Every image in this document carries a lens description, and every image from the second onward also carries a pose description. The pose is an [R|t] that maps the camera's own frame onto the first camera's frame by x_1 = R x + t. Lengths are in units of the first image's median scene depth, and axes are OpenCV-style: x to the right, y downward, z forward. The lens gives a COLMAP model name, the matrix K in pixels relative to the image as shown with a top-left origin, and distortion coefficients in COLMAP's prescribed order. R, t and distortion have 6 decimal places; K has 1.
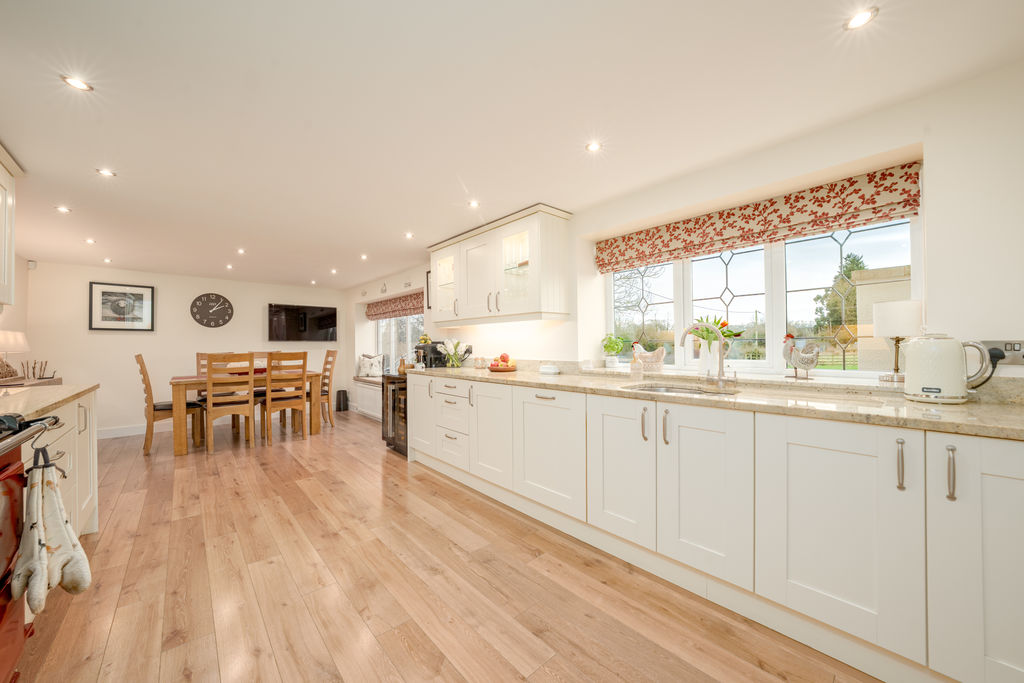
lens RADIAL K [[365.3, 0, 513.3], [0, 365.3, 343.1], [0, 0, 1]] dist [-0.012833, 0.000741]
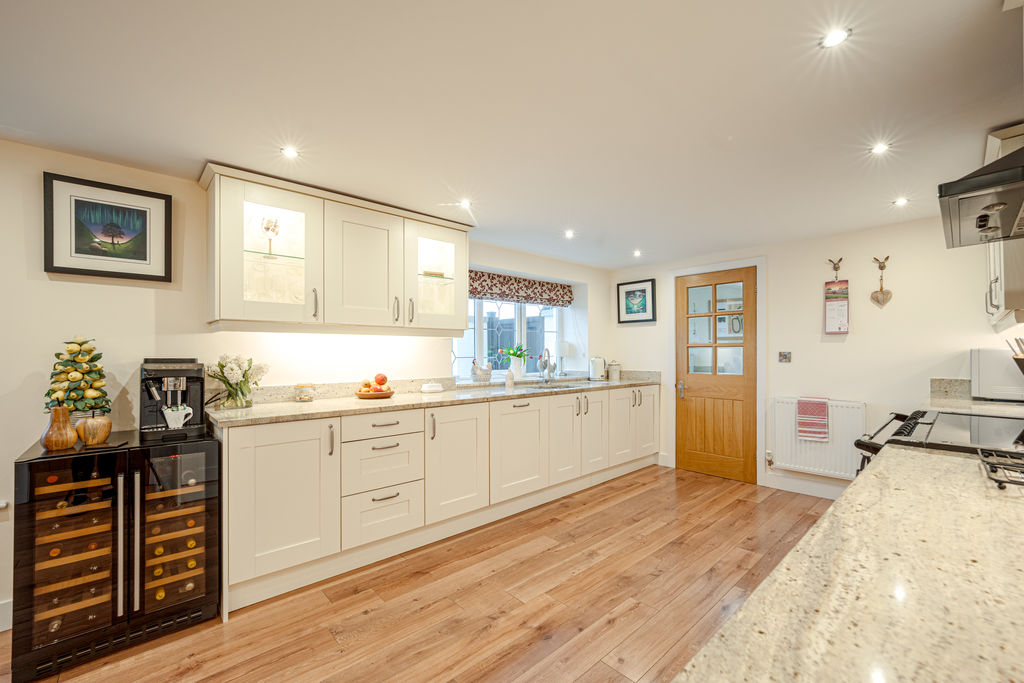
lens RADIAL K [[406.1, 0, 513.1], [0, 406.1, 348.2], [0, 0, 1]] dist [-0.000688, 0.000033]
pose [[0.018036, 0.019198, 0.999653, -1.318488], [-0.002735, 0.999813, -0.019152, -0.015458], [-0.999834, -0.002389, 0.018085, 1.047437]]
